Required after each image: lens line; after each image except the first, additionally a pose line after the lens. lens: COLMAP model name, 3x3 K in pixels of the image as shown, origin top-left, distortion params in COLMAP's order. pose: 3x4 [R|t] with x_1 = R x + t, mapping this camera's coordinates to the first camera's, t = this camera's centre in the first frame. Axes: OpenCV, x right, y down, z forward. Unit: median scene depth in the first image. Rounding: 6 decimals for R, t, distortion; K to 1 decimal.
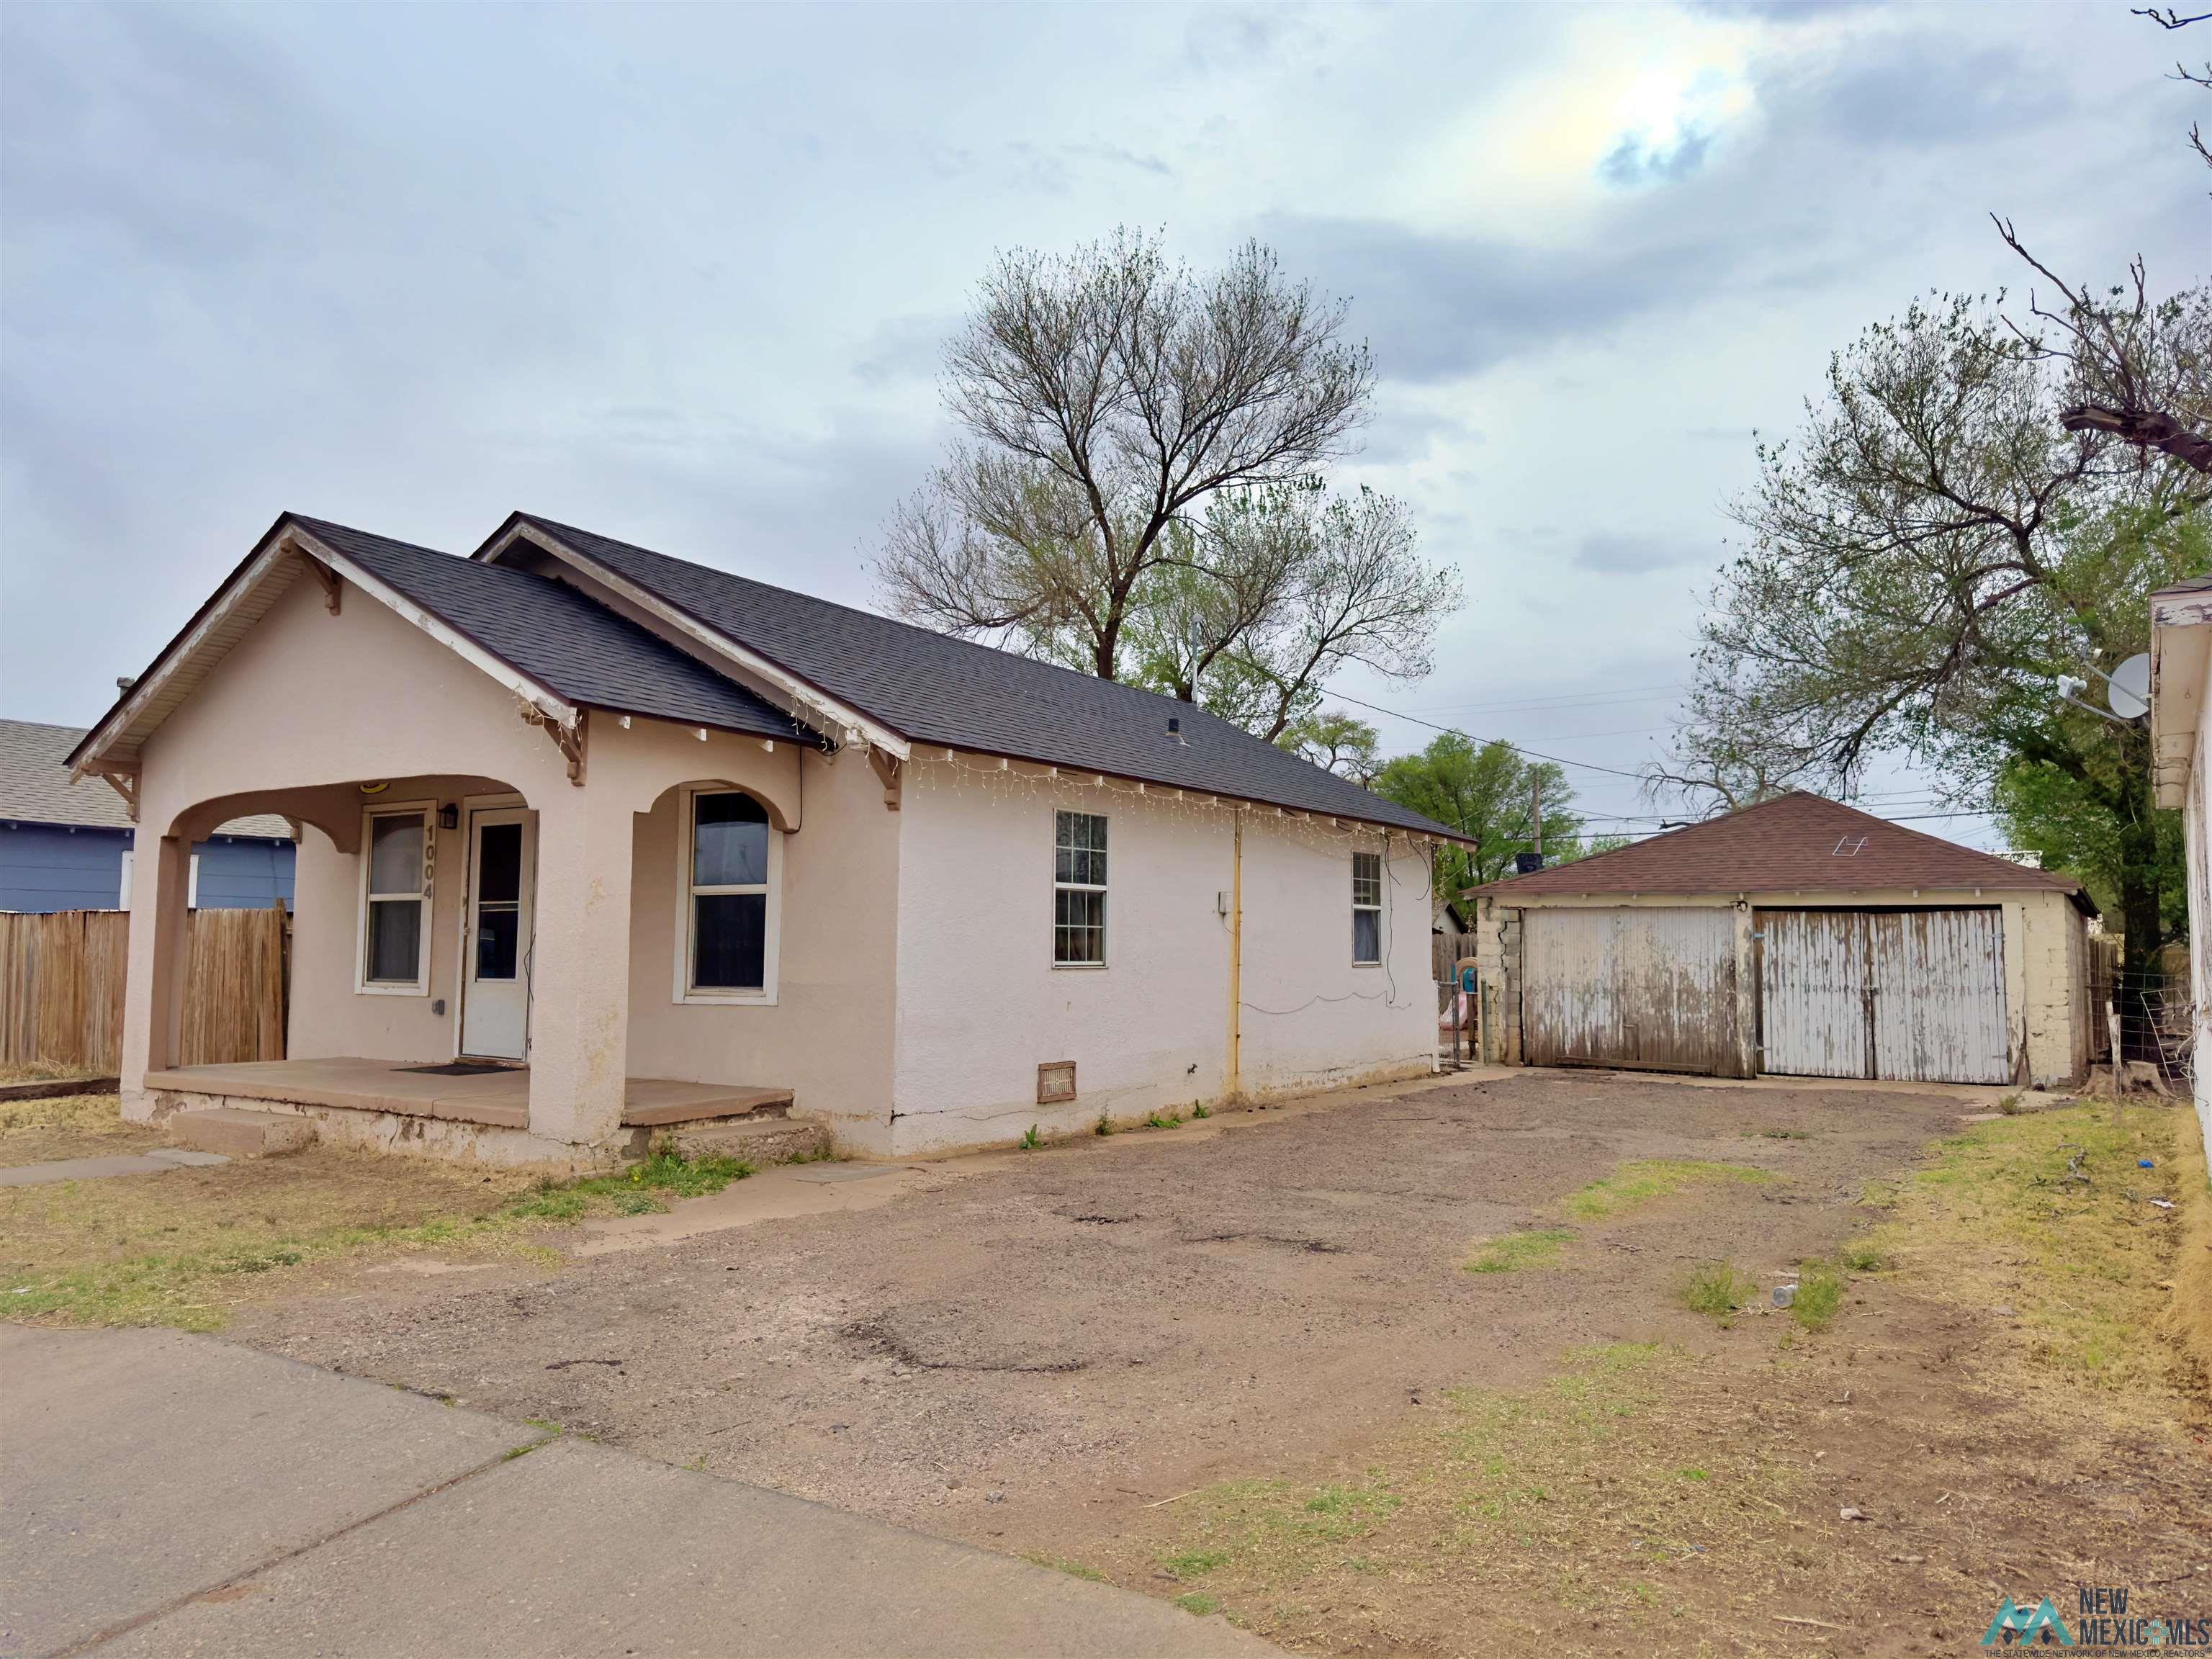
lens RADIAL K [[1575.9, 0, 1106.0], [0, 1575.9, 824.3], [0, 0, 1]] dist [0.007995, 0.001657]
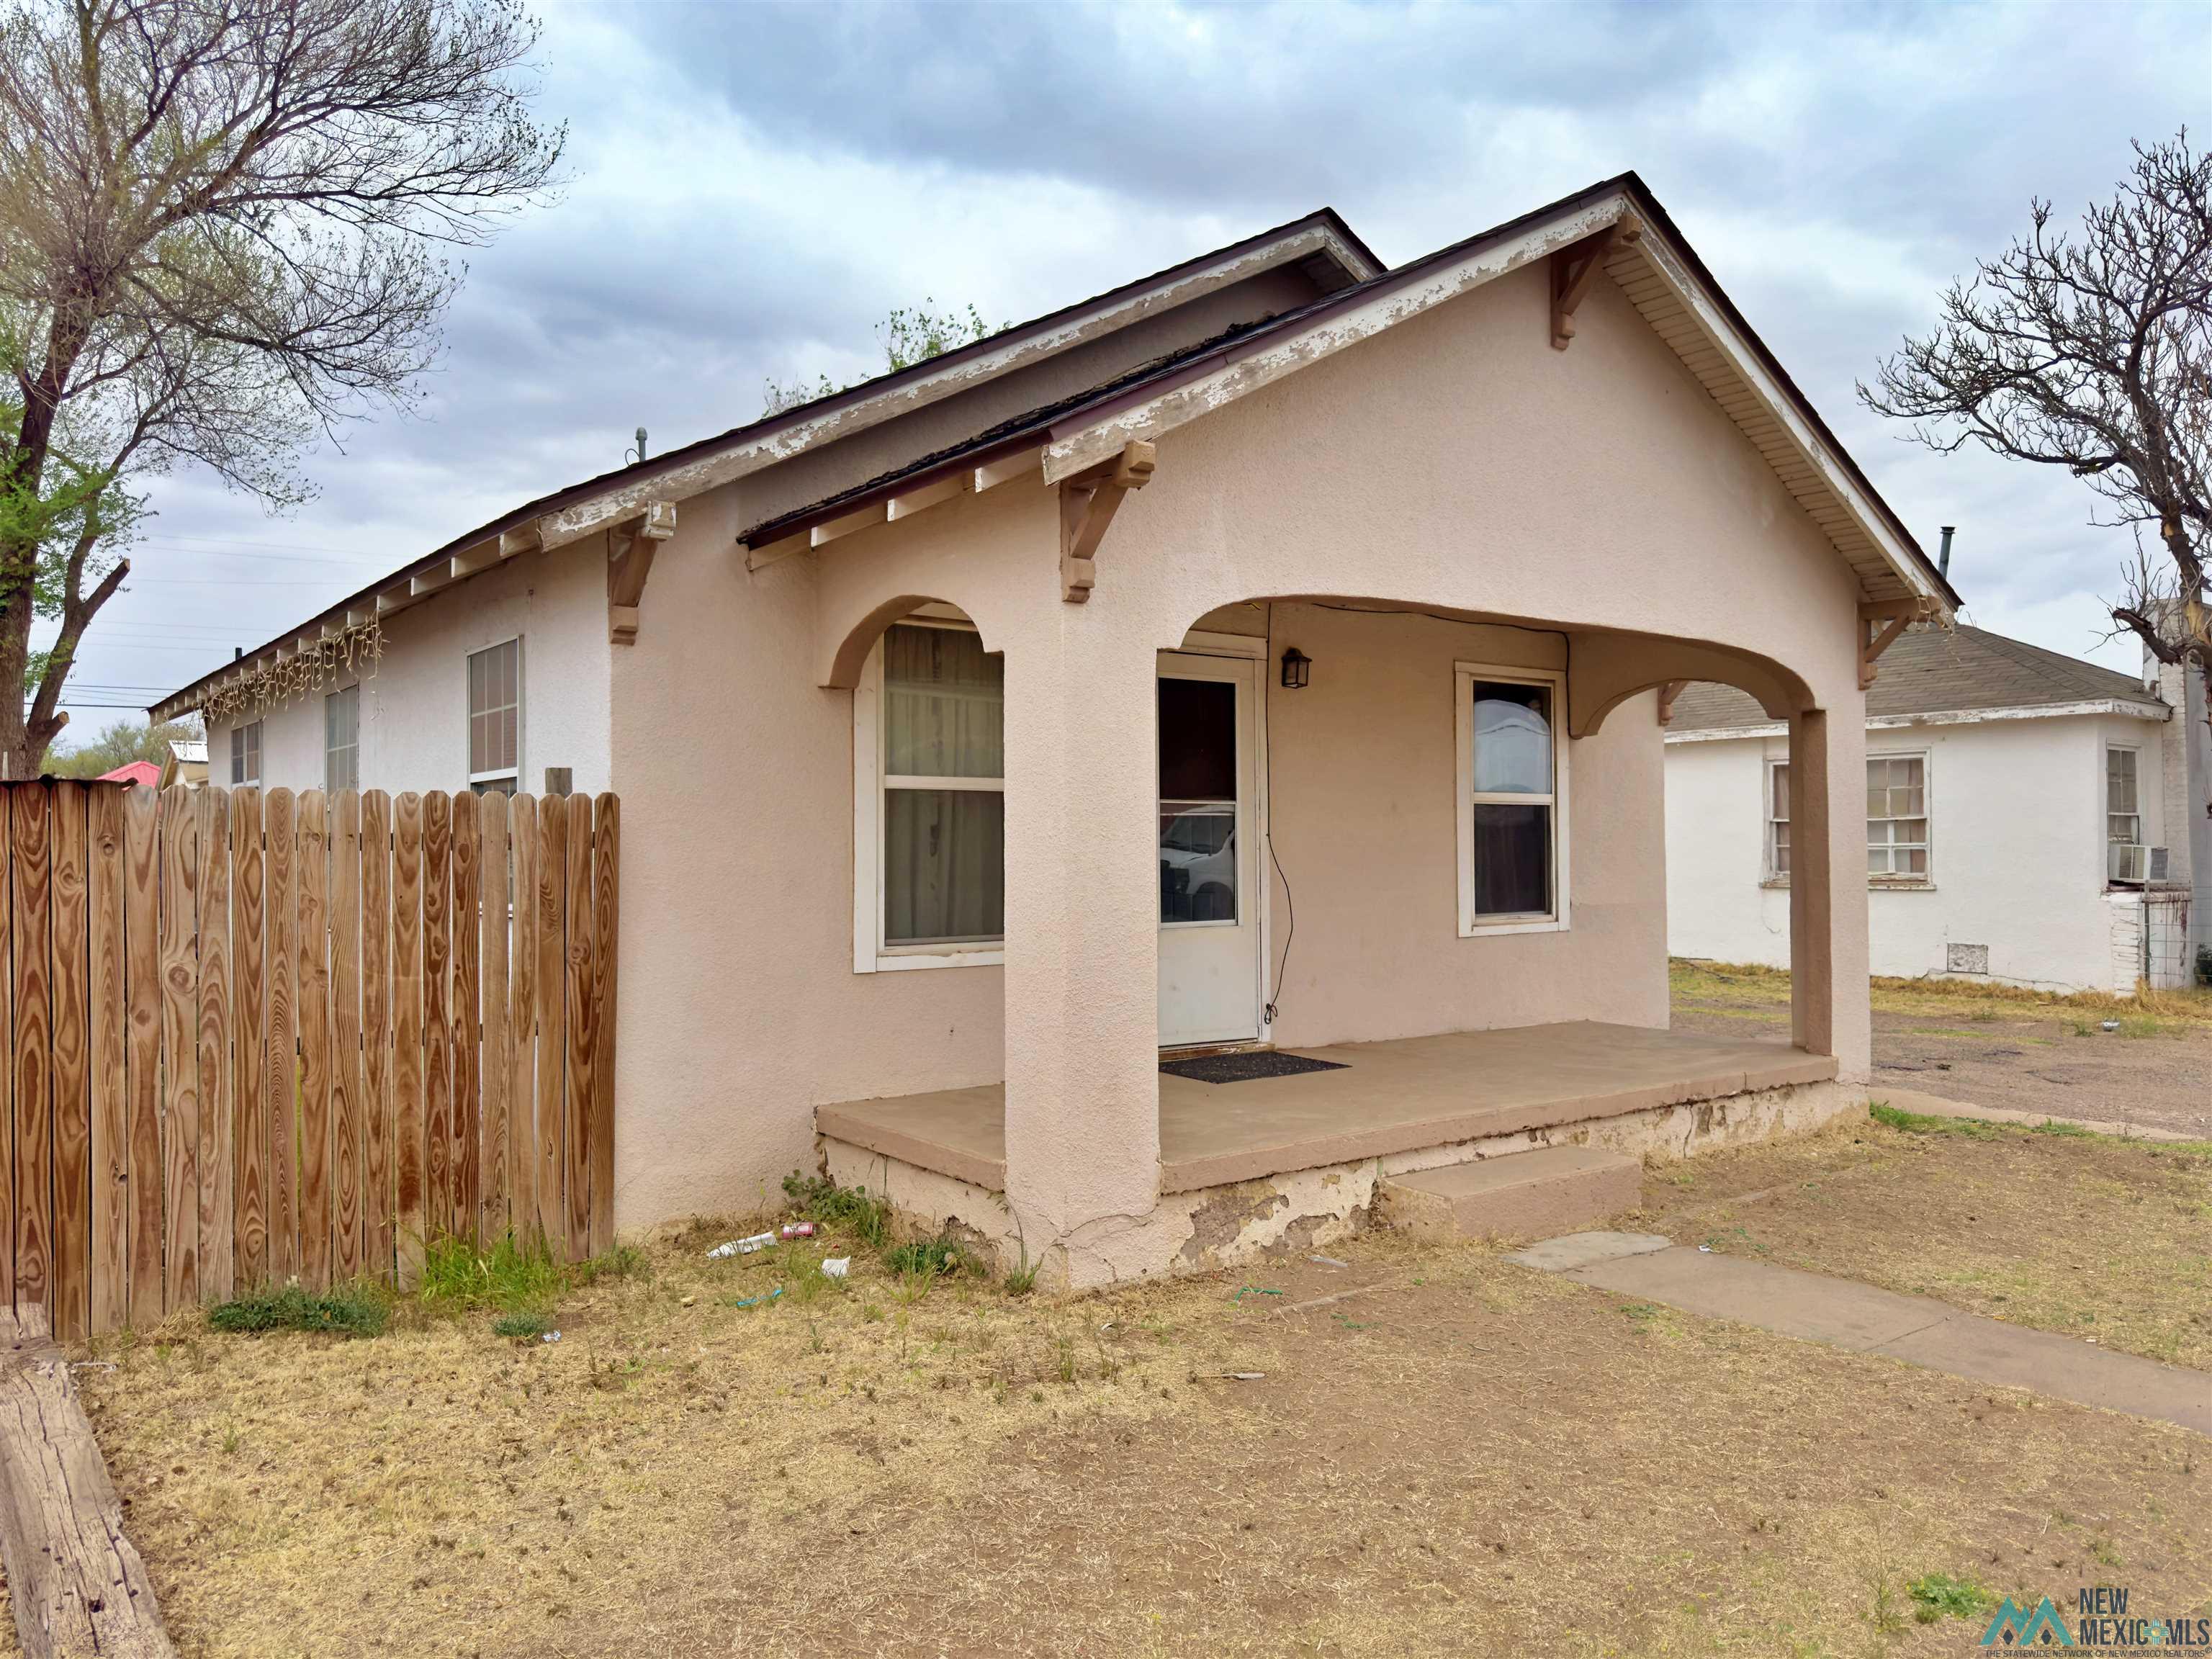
lens RADIAL K [[1575.9, 0, 1106.1], [0, 1575.9, 838.9], [0, 0, 1]] dist [0.007995, 0.001657]
pose [[0.314031, -0.002367, 0.949410, -1.149271], [-0.074634, 0.996841, 0.027172, 0.057083], [-0.946475, -0.079391, 0.312863, 0.967415]]
